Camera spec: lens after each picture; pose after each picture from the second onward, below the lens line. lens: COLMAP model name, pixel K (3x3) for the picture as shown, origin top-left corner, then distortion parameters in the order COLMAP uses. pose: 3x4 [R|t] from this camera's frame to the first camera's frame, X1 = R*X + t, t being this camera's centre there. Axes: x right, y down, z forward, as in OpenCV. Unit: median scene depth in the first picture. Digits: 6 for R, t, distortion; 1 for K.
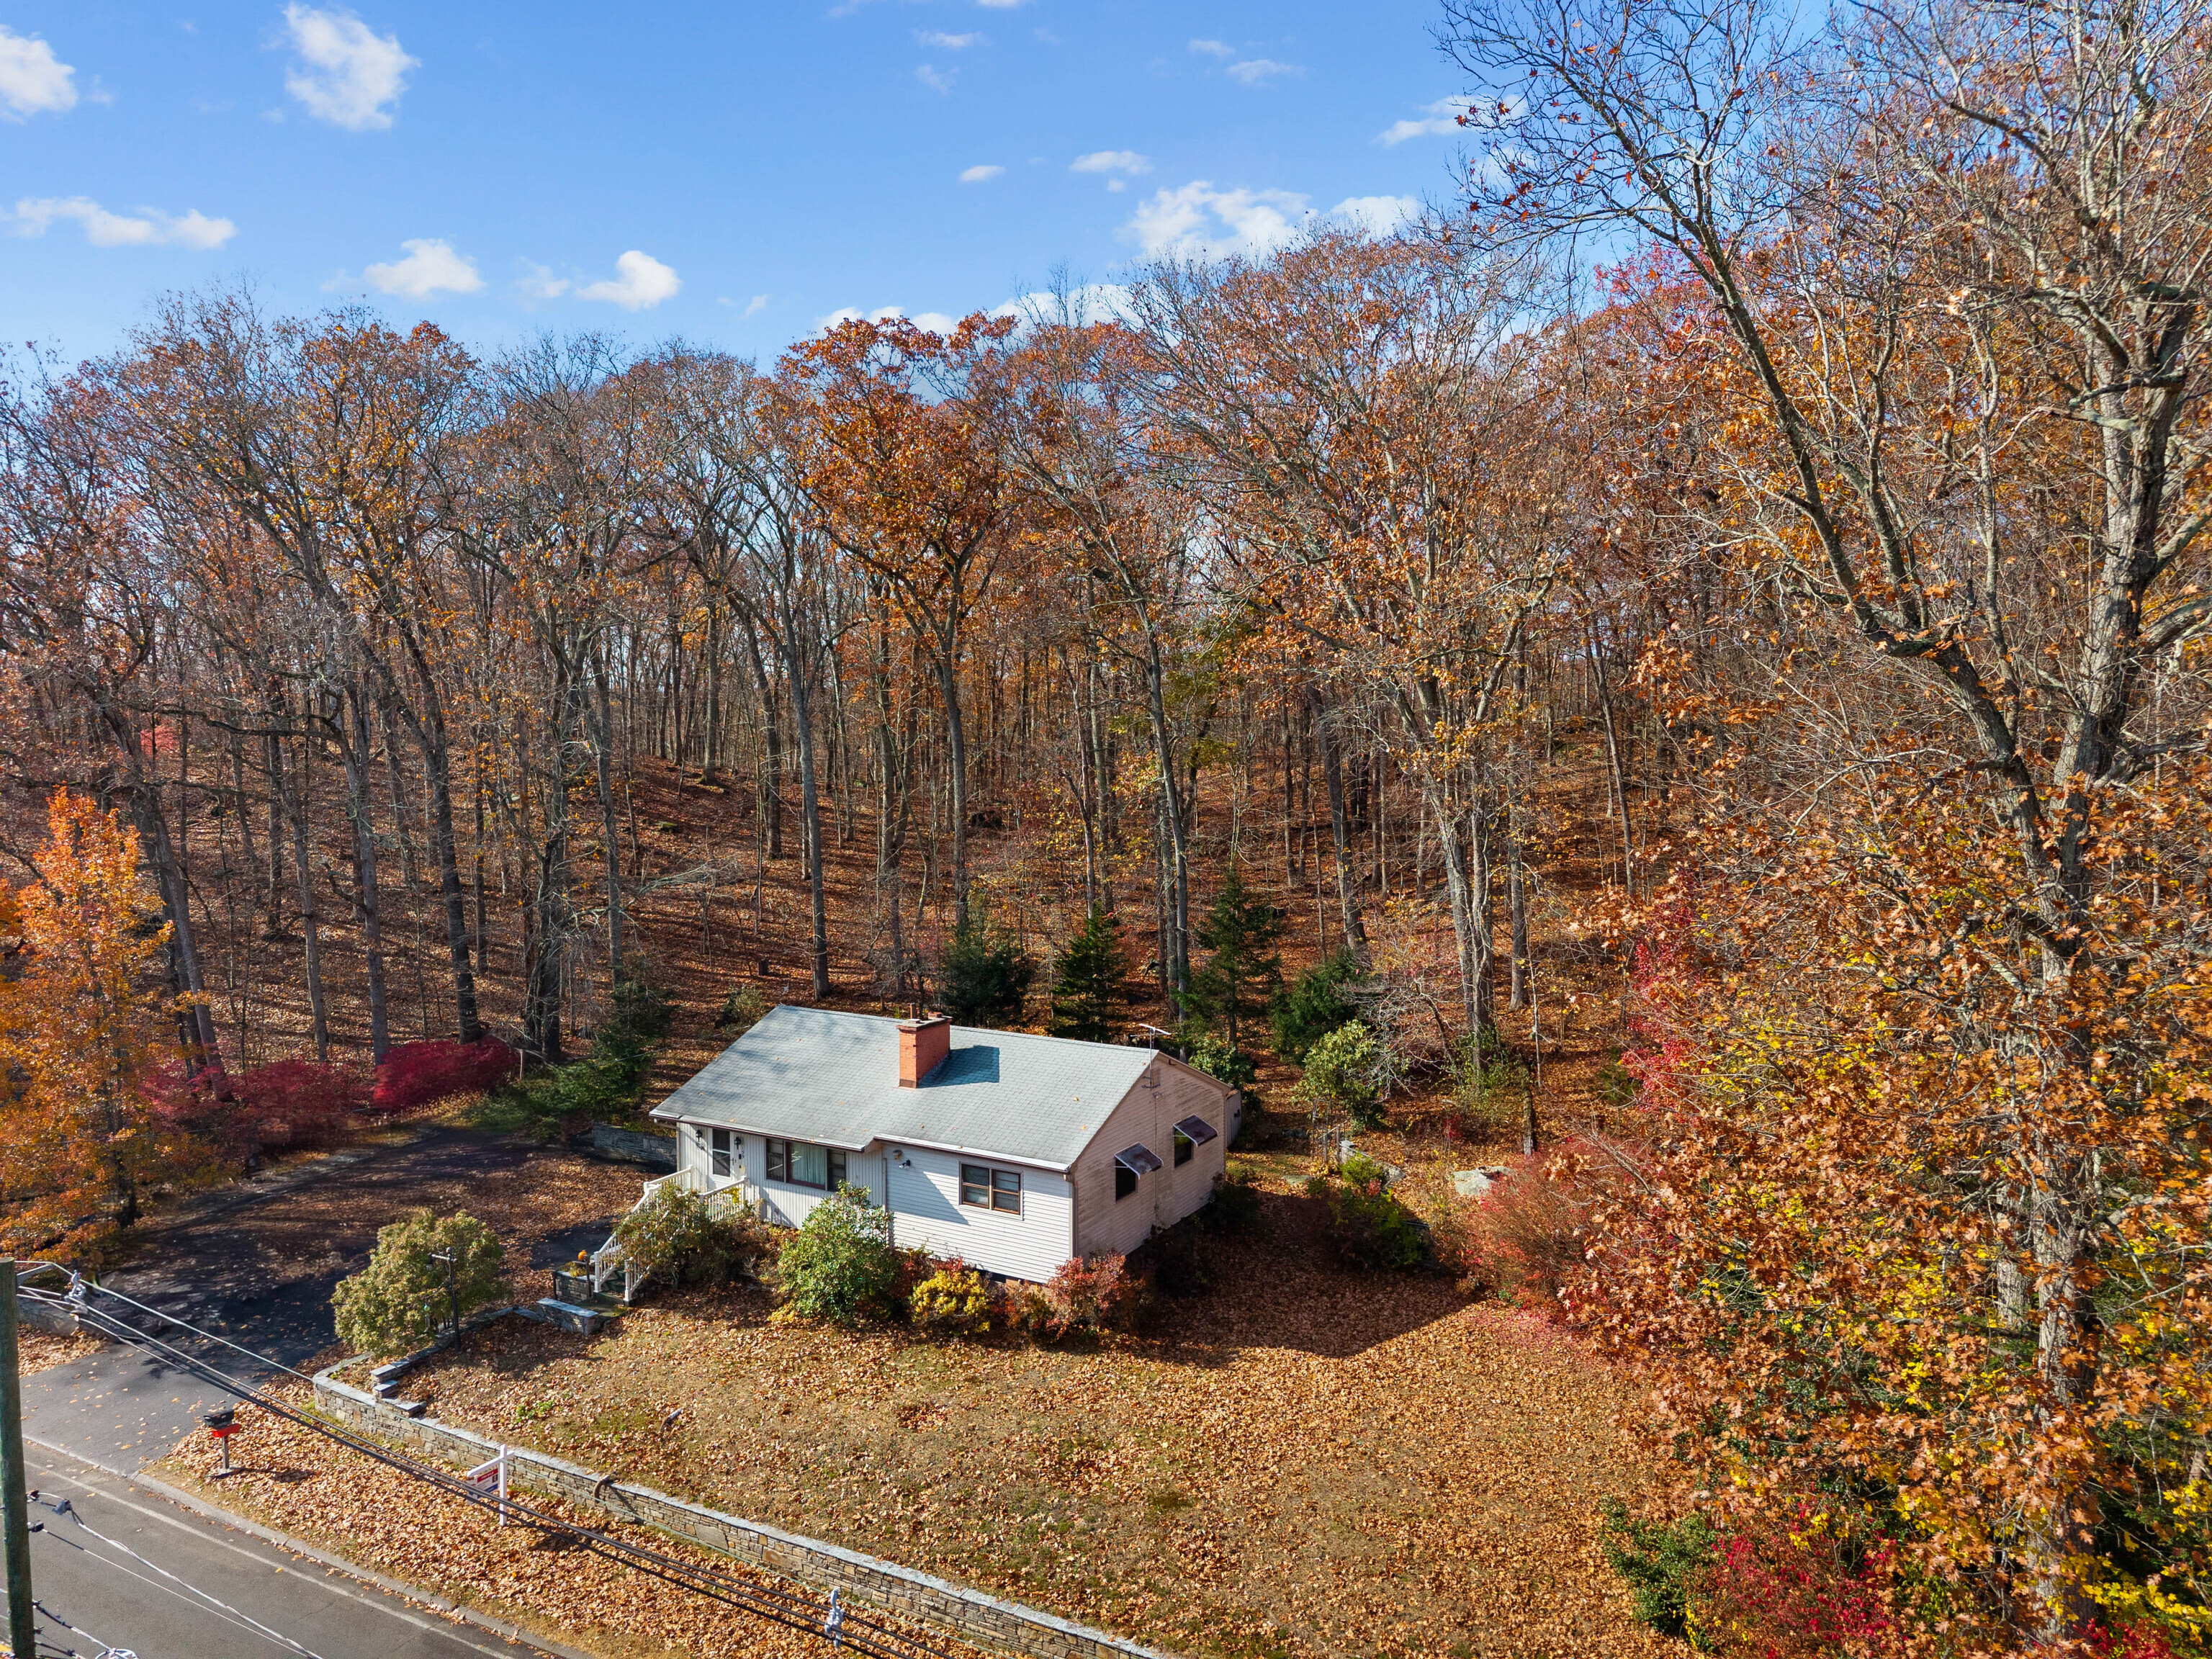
lens RADIAL K [[1472.8, 0, 1114.1], [0, 1472.8, 816.1], [0, 0, 1]] dist [0.022216, -0.016645]
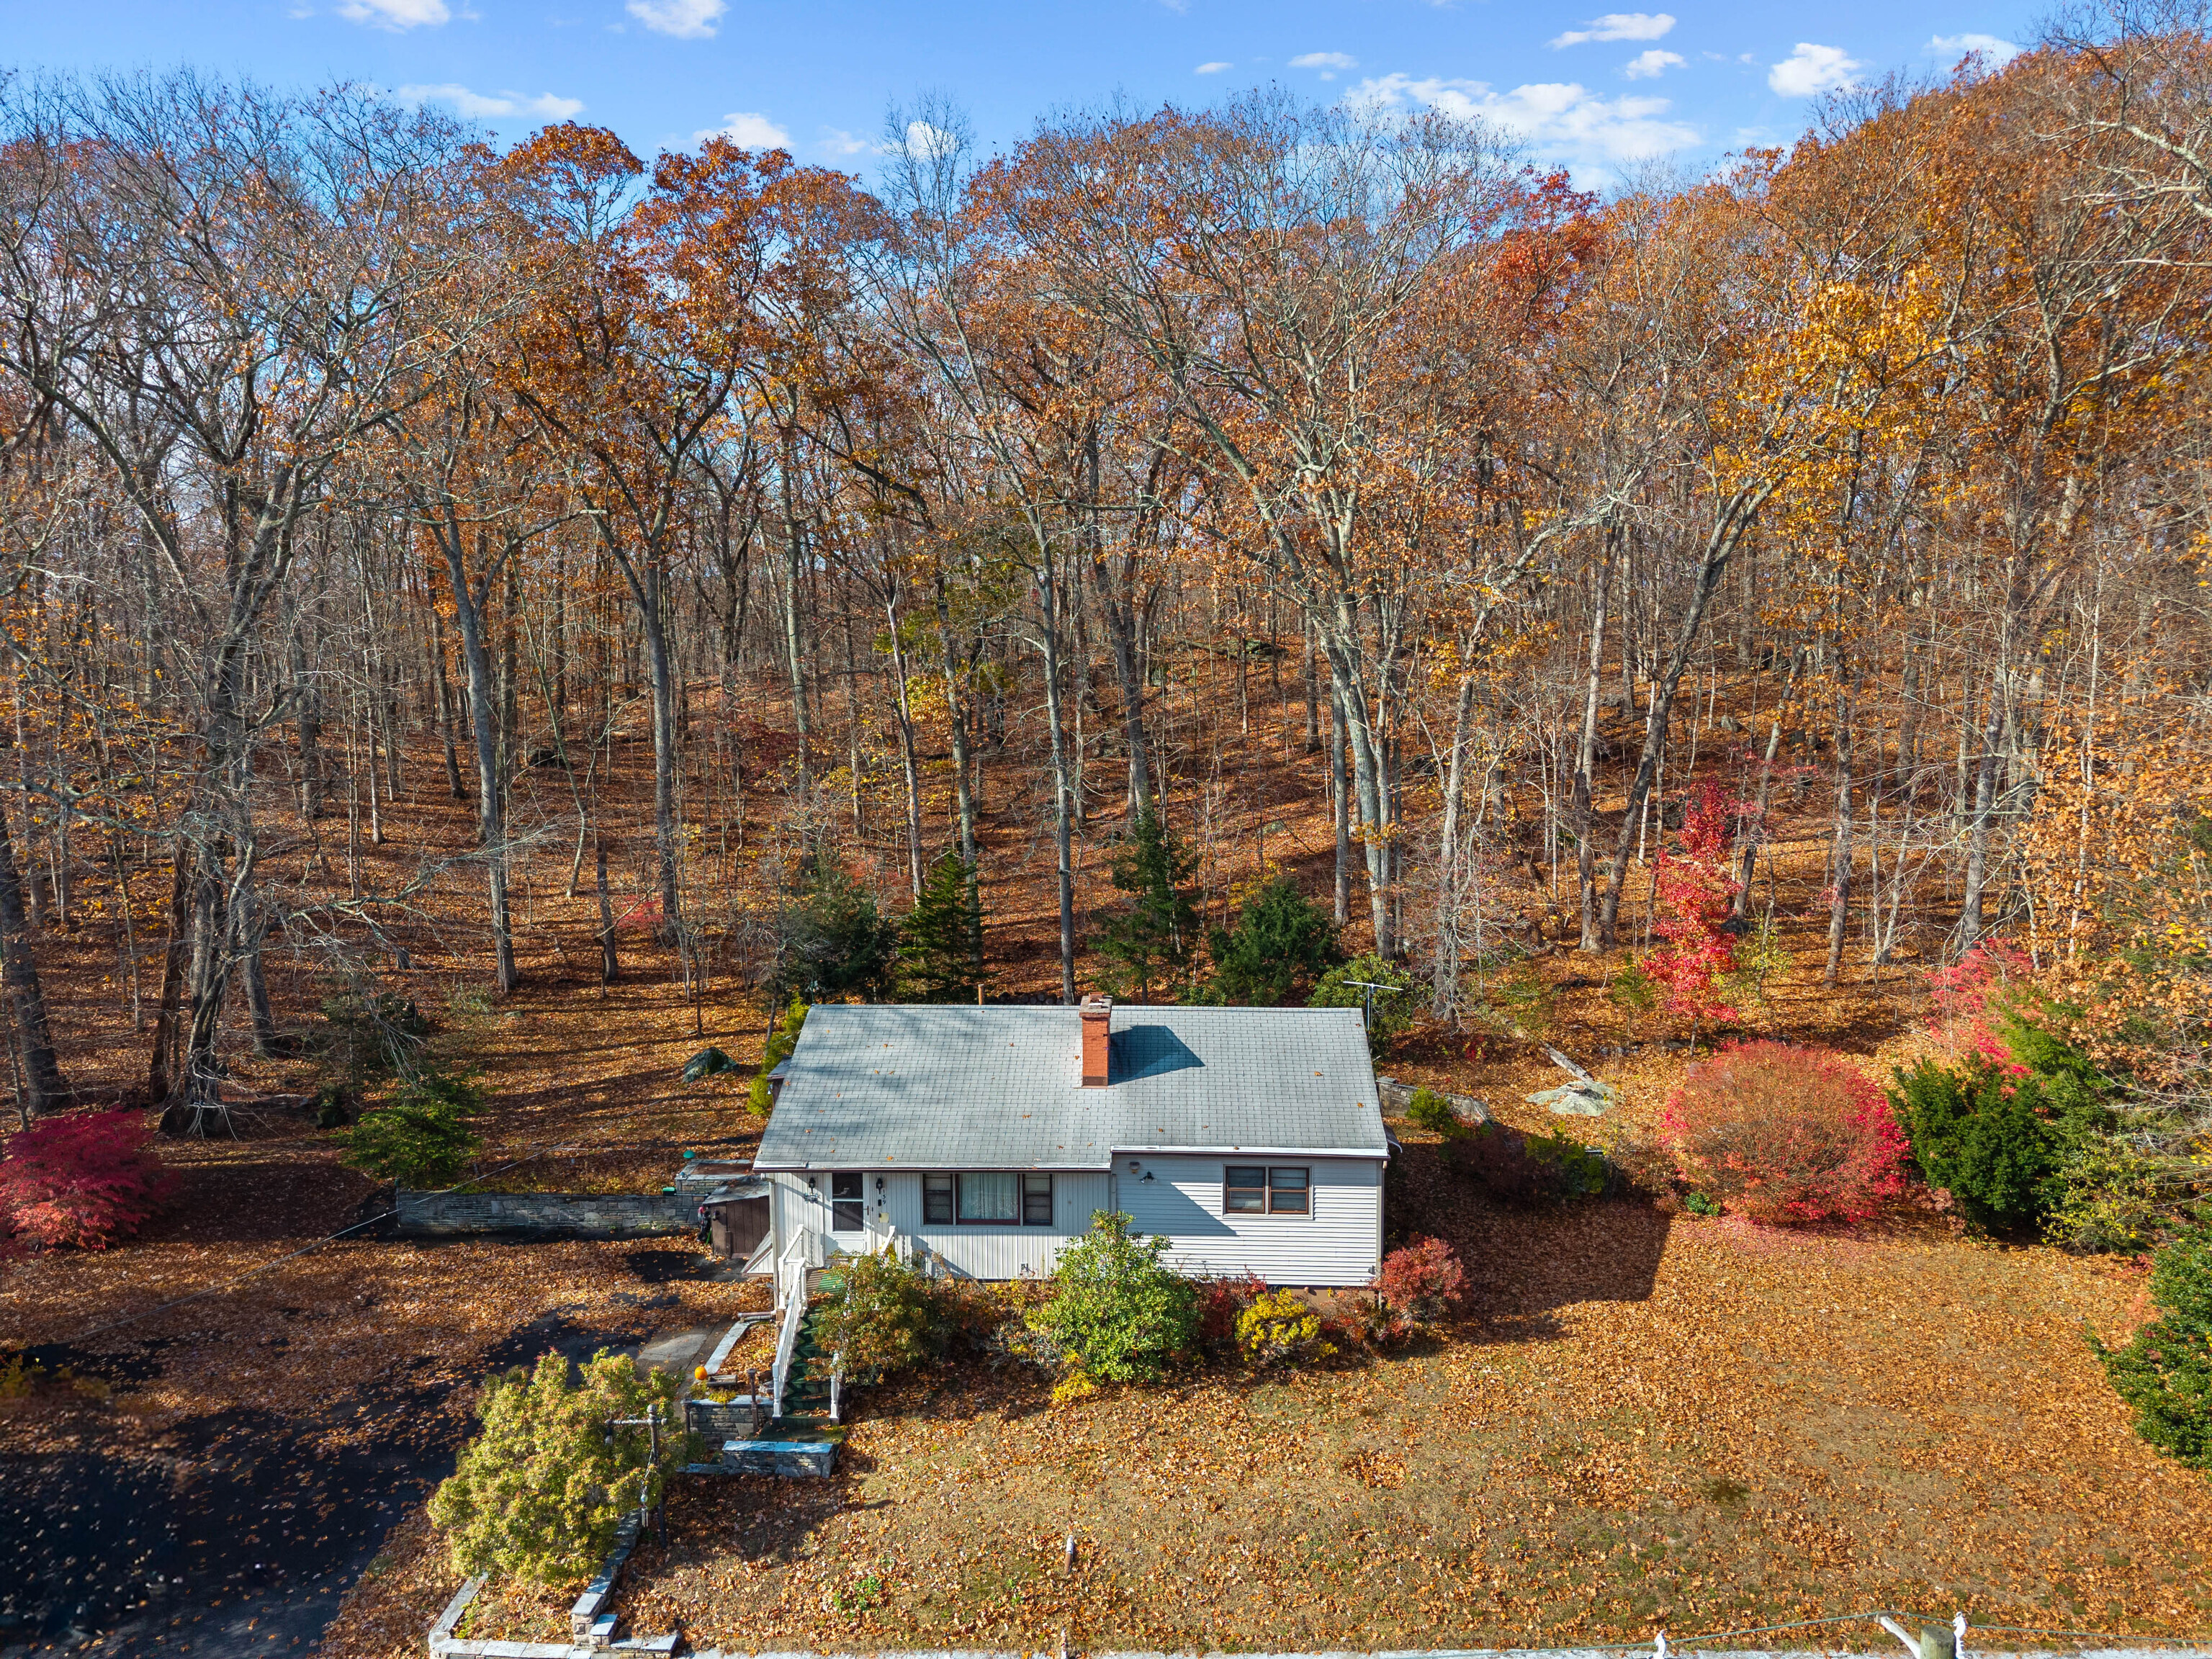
lens RADIAL K [[1472.8, 0, 1115.4], [0, 1472.8, 827.8], [0, 0, 1]] dist [0.022216, -0.016645]
pose [[0.889308, -0.057563, 0.453672, -0.563361], [0.029744, 0.997226, 0.068225, -0.018267], [-0.456341, -0.047179, 0.888553, 0.304761]]
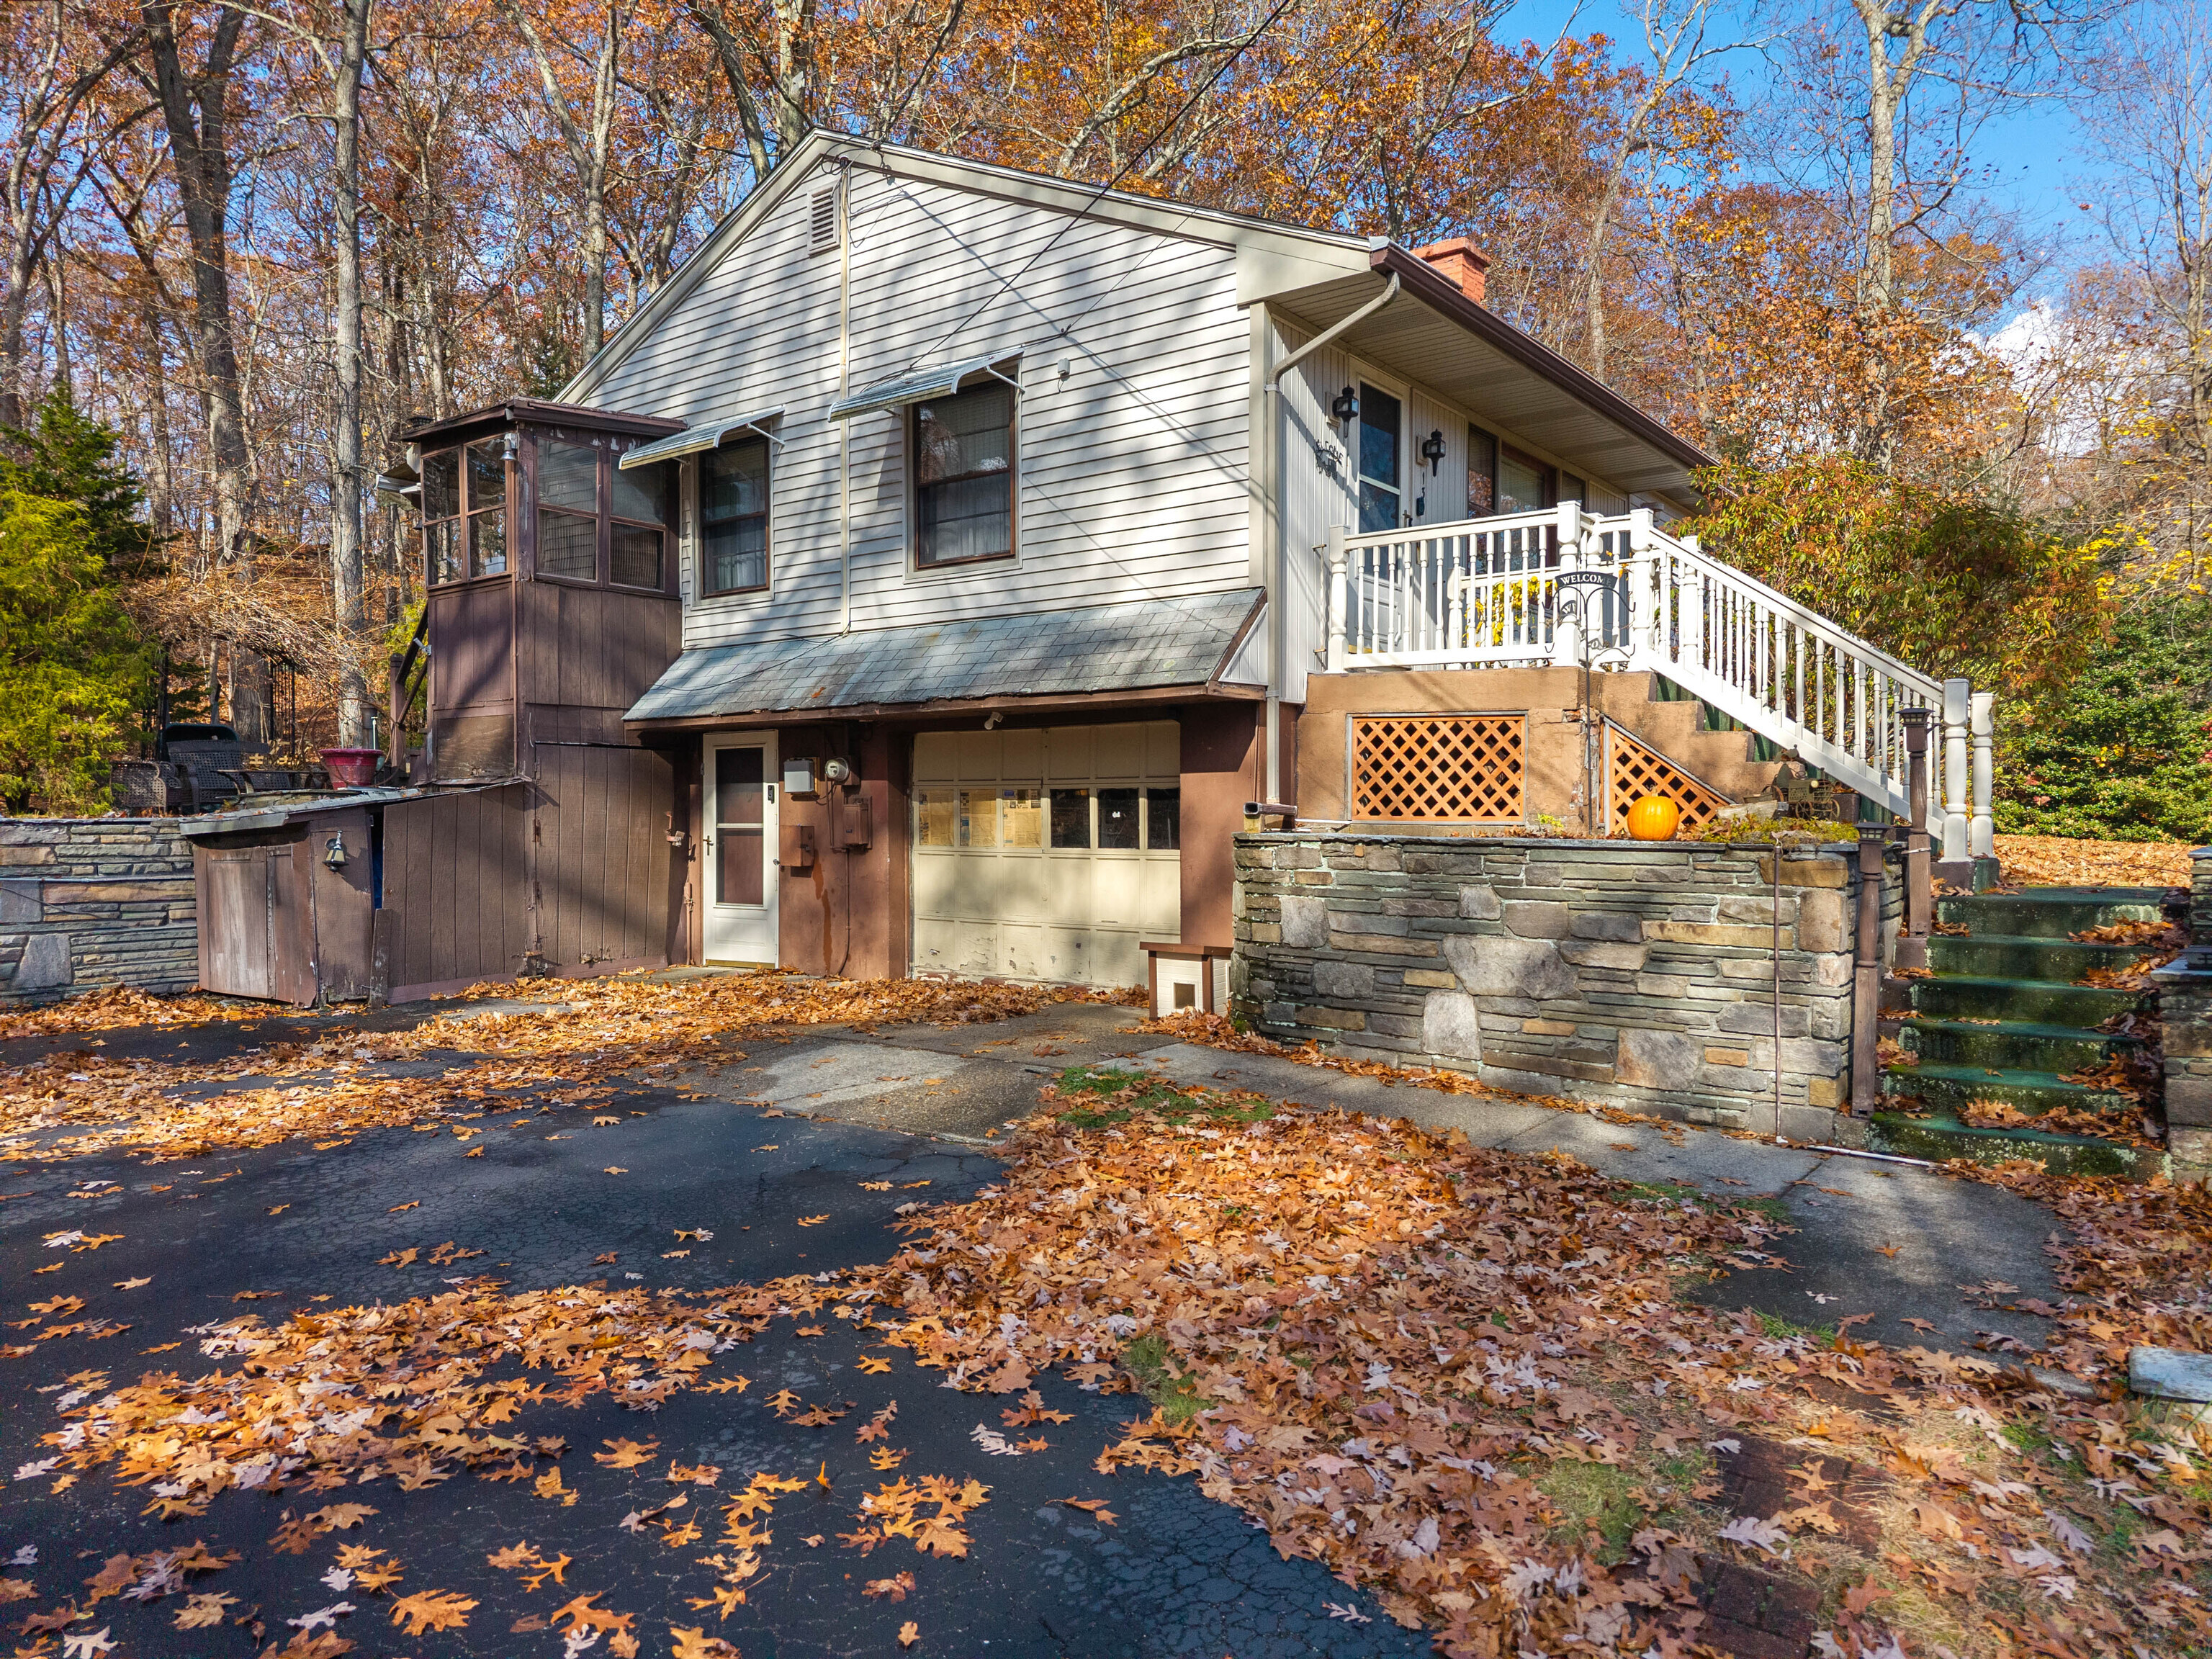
lens RADIAL K [[1472.8, 0, 1109.5], [0, 1472.8, 831.6], [0, 0, 1]] dist [0.022216, -0.016645]
pose [[0.143403, -0.010778, 0.989606, -0.636082], [0.056131, 0.998420, 0.002740, 0.336688], [-0.988071, 0.055154, 0.143781, 1.188884]]
